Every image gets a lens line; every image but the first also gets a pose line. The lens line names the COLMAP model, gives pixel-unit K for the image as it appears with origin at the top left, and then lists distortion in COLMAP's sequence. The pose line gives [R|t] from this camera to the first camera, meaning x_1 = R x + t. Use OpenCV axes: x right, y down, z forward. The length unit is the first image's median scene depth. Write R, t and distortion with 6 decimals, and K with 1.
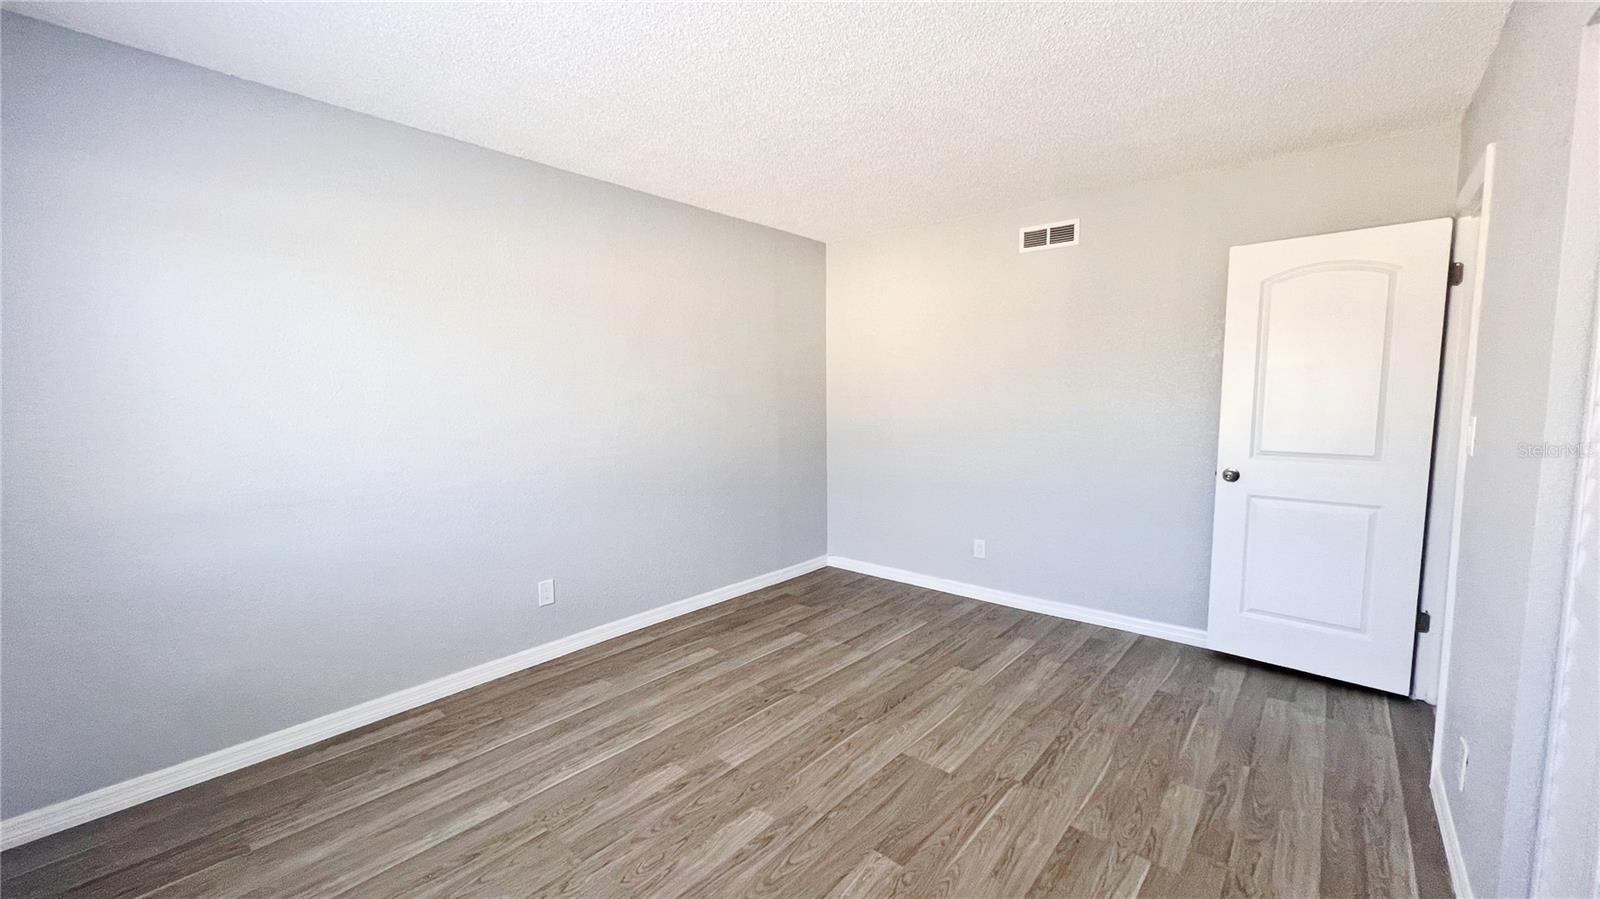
lens RADIAL K [[638.8, 0, 797.6], [0, 638.8, 454.3], [0, 0, 1]] dist [-0.001292, 0.000038]
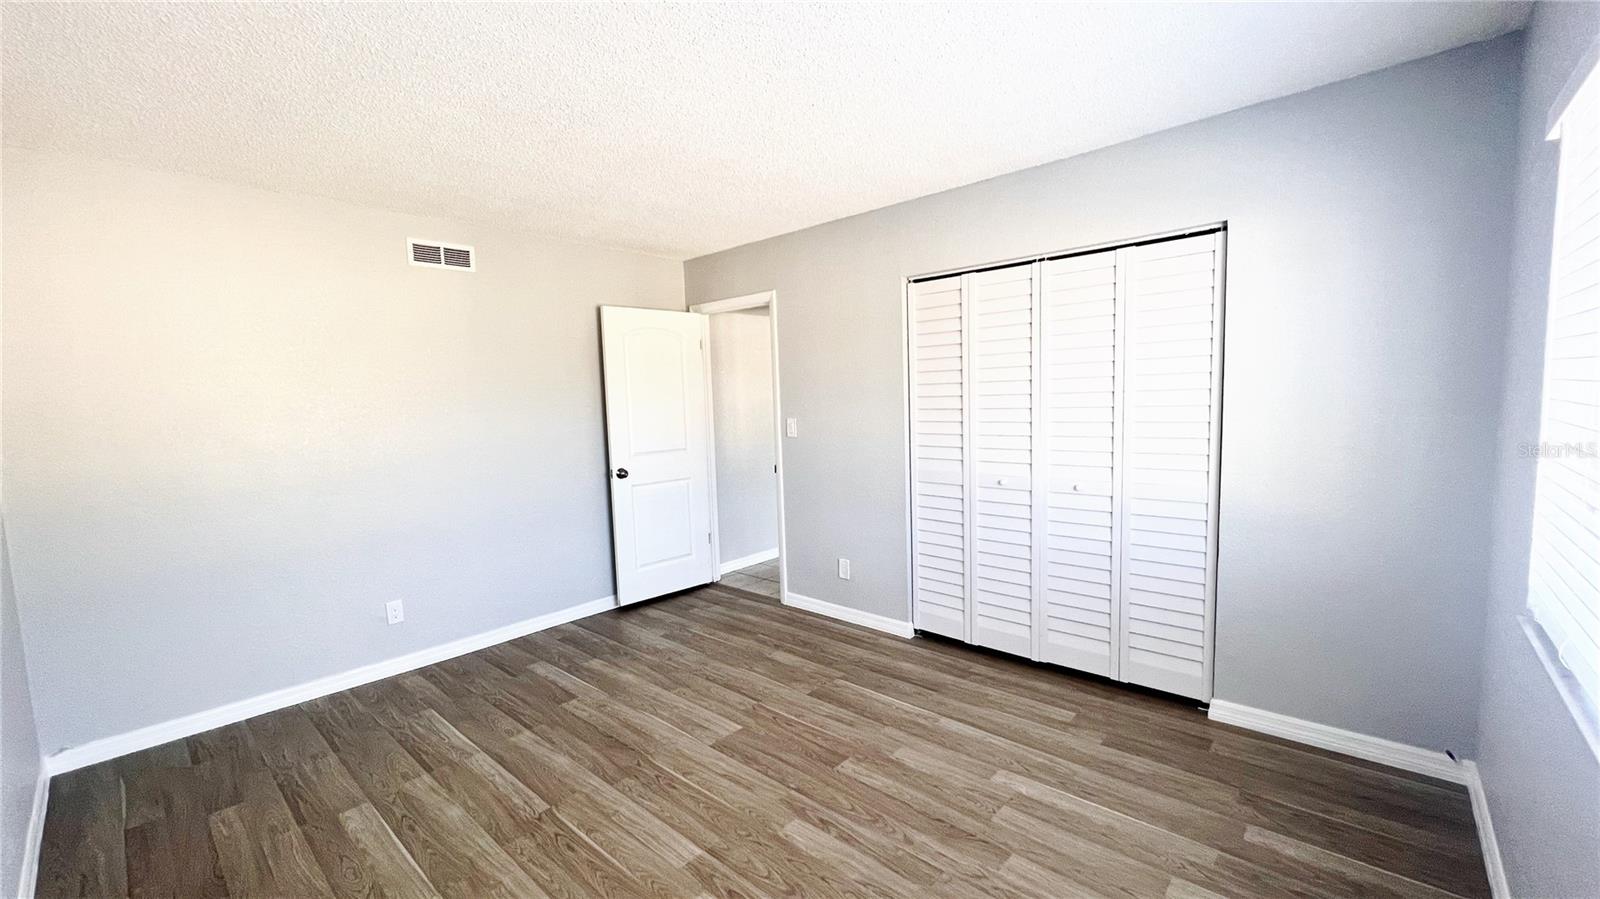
lens RADIAL K [[639.9, 0, 799.6], [0, 639.9, 453.3], [0, 0, 1]] dist [-0.000017, -0.000027]
pose [[0.036502, -0.085954, 0.995630, -0.755027], [0.130149, 0.988218, 0.080542, -0.080167], [-0.990822, 0.126641, 0.047259, 0.632284]]
